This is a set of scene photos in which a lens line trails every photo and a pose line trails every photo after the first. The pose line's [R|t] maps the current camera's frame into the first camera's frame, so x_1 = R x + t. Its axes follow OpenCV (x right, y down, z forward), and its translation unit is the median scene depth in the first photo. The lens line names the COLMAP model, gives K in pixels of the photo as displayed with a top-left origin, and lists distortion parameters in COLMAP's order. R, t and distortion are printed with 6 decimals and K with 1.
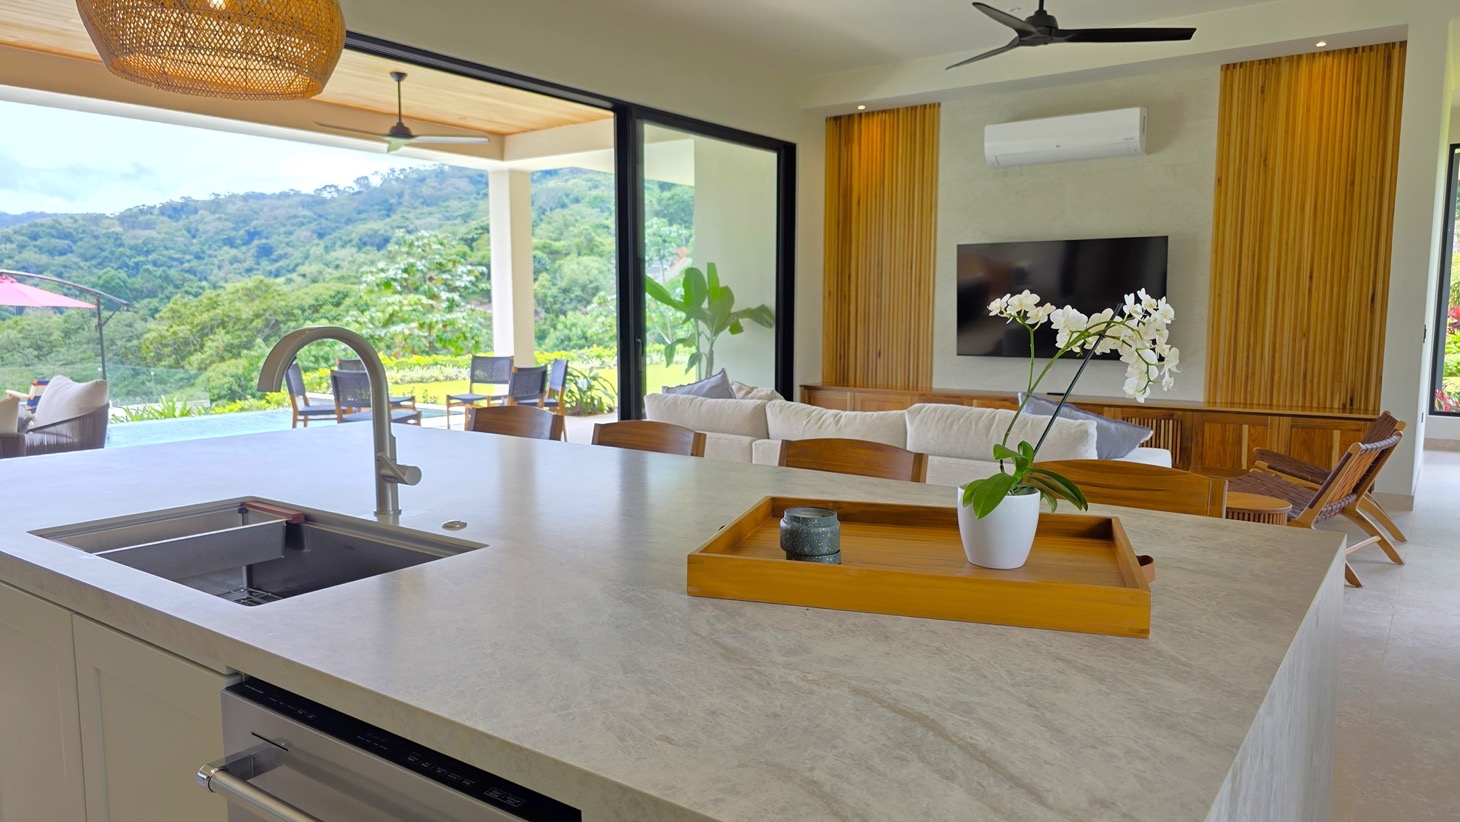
lens RADIAL K [[986.2, 0, 730.0], [0, 986.2, 411.0], [0, 0, 1]] dist [0.077275, -0.068898]
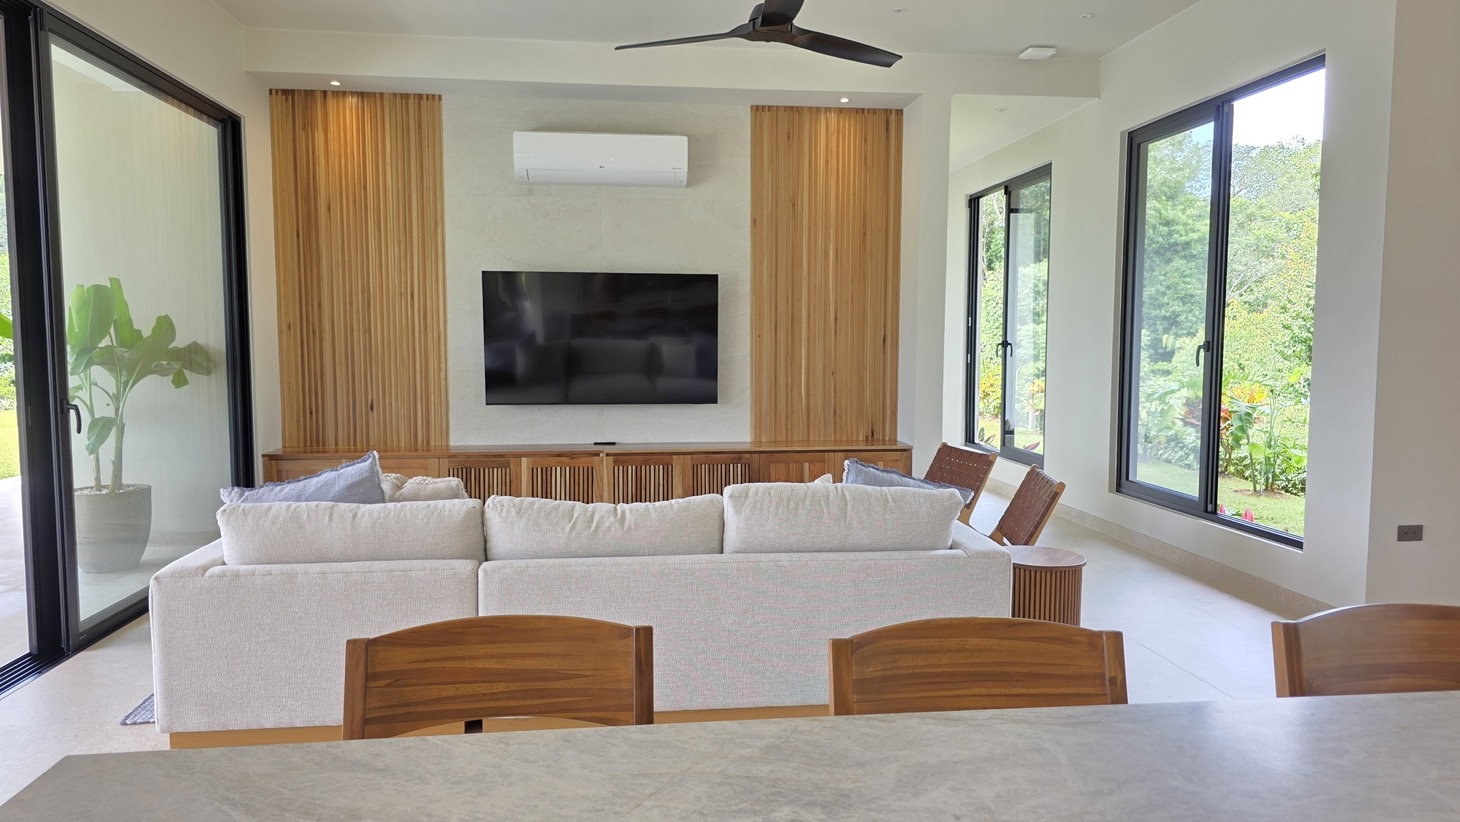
lens RADIAL K [[986.2, 0, 730.0], [0, 986.2, 411.0], [0, 0, 1]] dist [0.077275, -0.068898]
pose [[0.739719, -0.050502, 0.671018, -0.198358], [0.070580, 0.997502, -0.002732, -0.039324], [-0.669204, 0.049382, 0.741436, 0.289164]]
